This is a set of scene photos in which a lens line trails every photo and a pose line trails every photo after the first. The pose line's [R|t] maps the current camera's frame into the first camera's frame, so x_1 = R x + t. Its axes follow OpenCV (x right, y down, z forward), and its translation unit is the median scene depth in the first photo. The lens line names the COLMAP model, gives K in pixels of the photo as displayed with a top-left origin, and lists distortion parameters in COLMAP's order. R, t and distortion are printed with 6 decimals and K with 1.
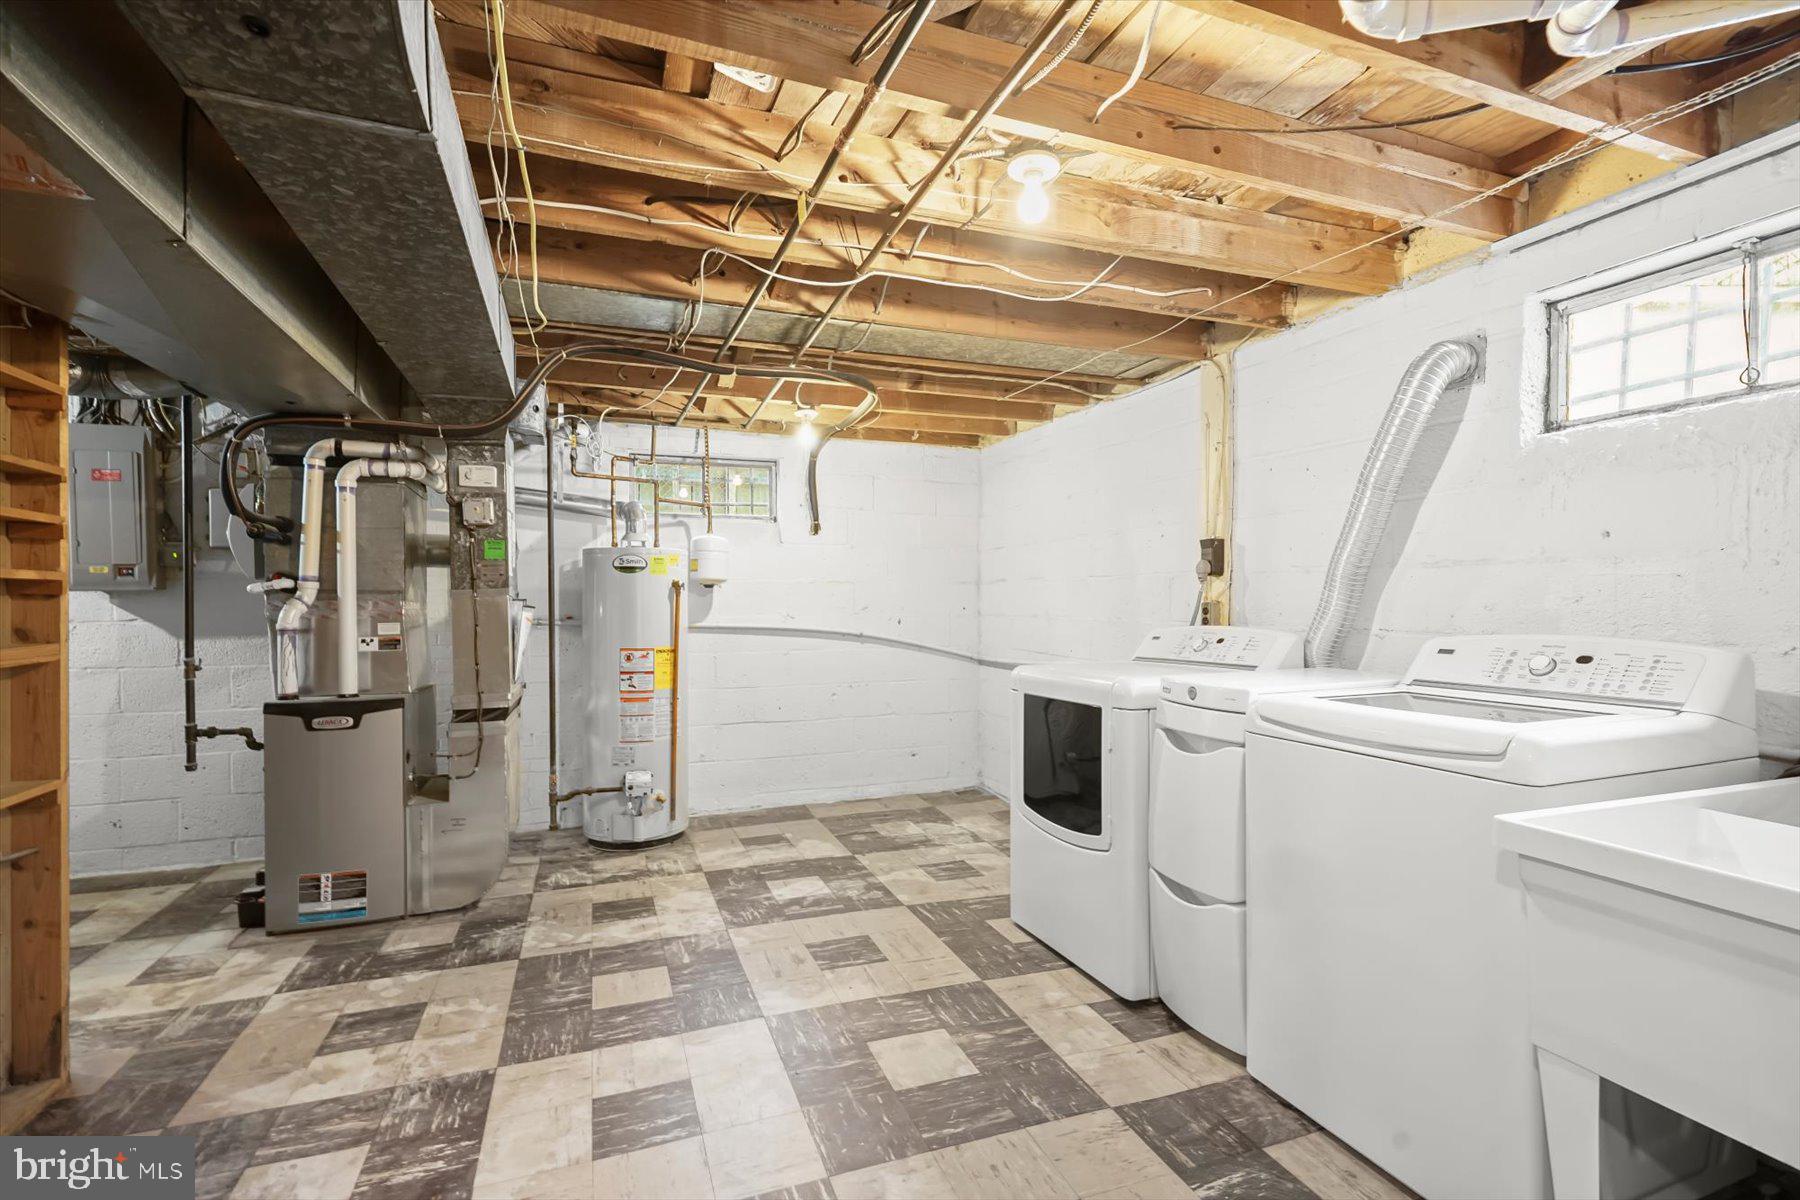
lens RADIAL K [[822.1, 0, 897.9], [0, 822.1, 607.6], [0, 0, 1]] dist [0.001953, 0.006789]
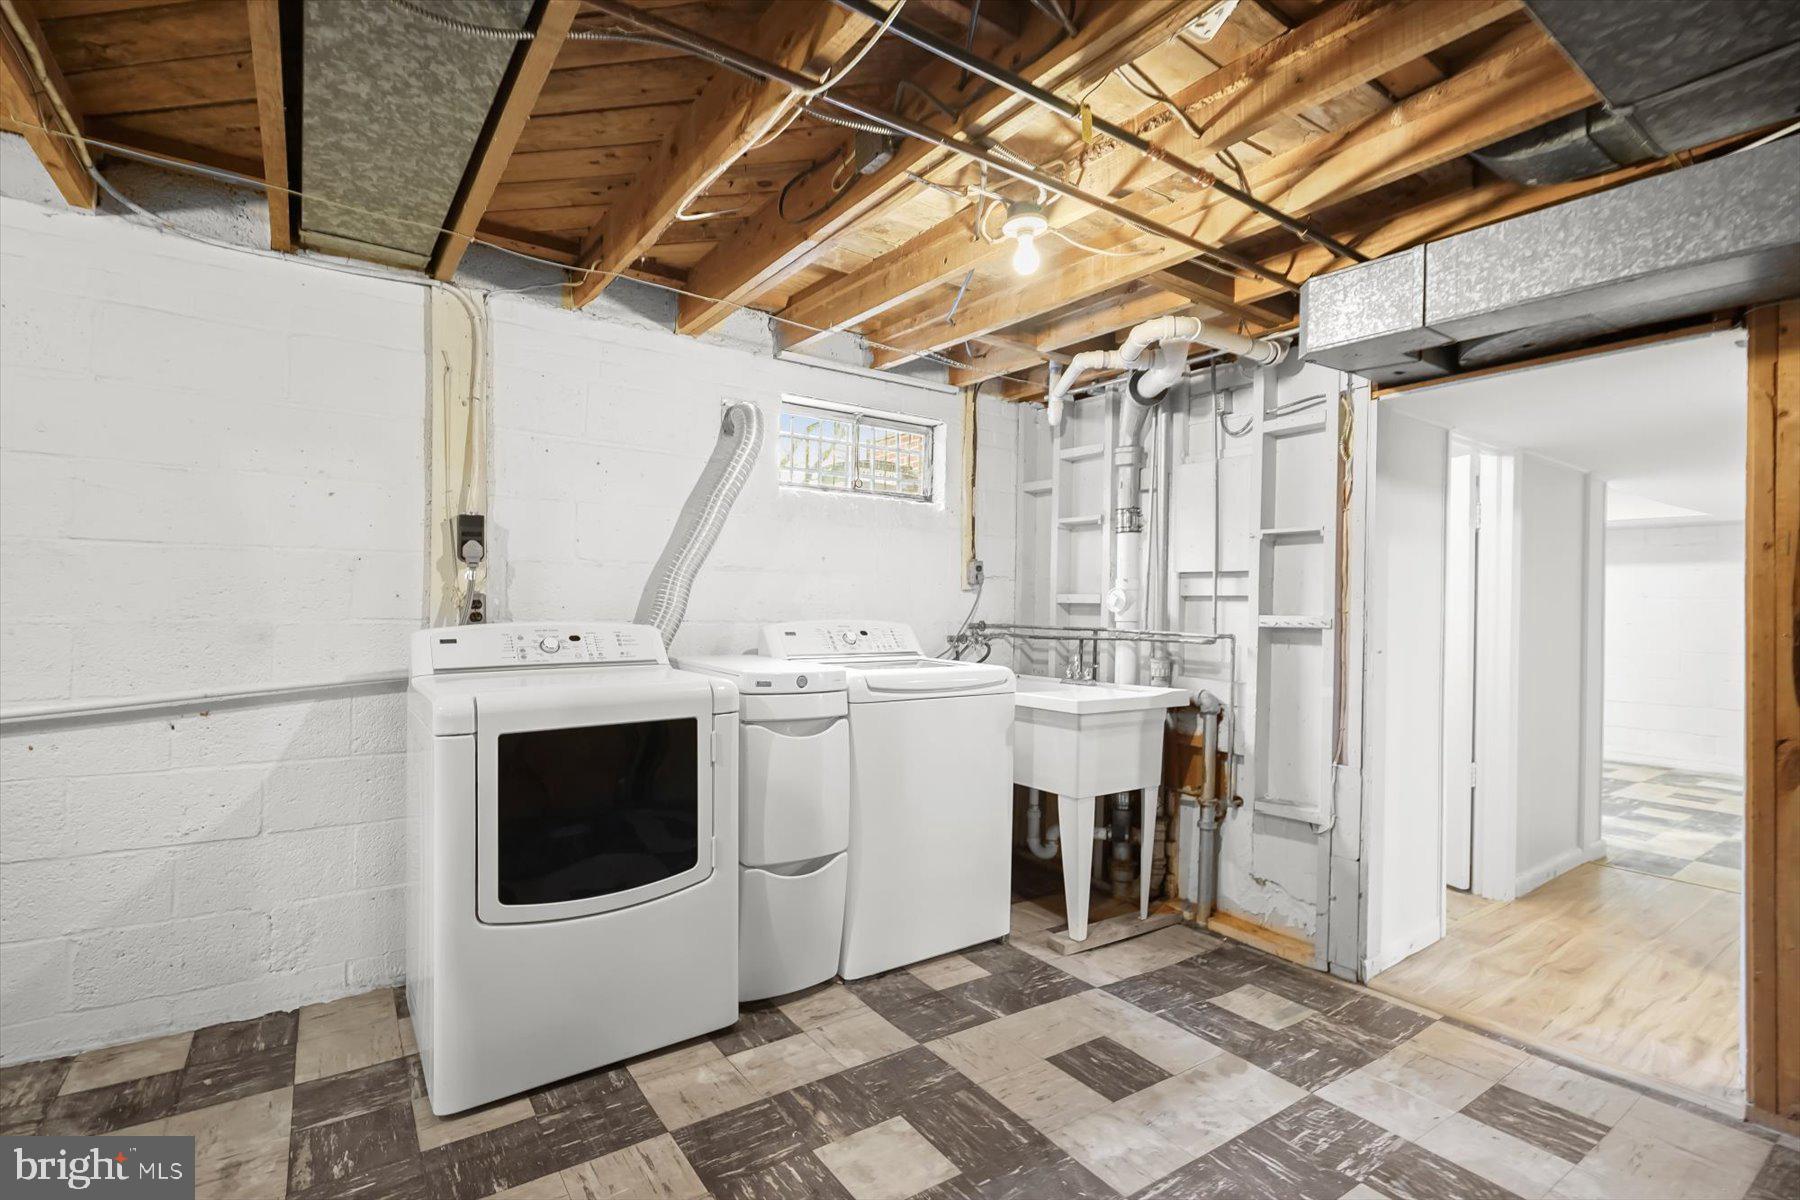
lens RADIAL K [[822.1, 0, 897.9], [0, 822.1, 607.6], [0, 0, 1]] dist [0.001953, 0.006789]
pose [[-0.243447, -0.006454, 0.969893, -0.722124], [-0.014089, 0.999896, 0.003117, 0.001083], [-0.969812, -0.012906, -0.243512, 1.142186]]
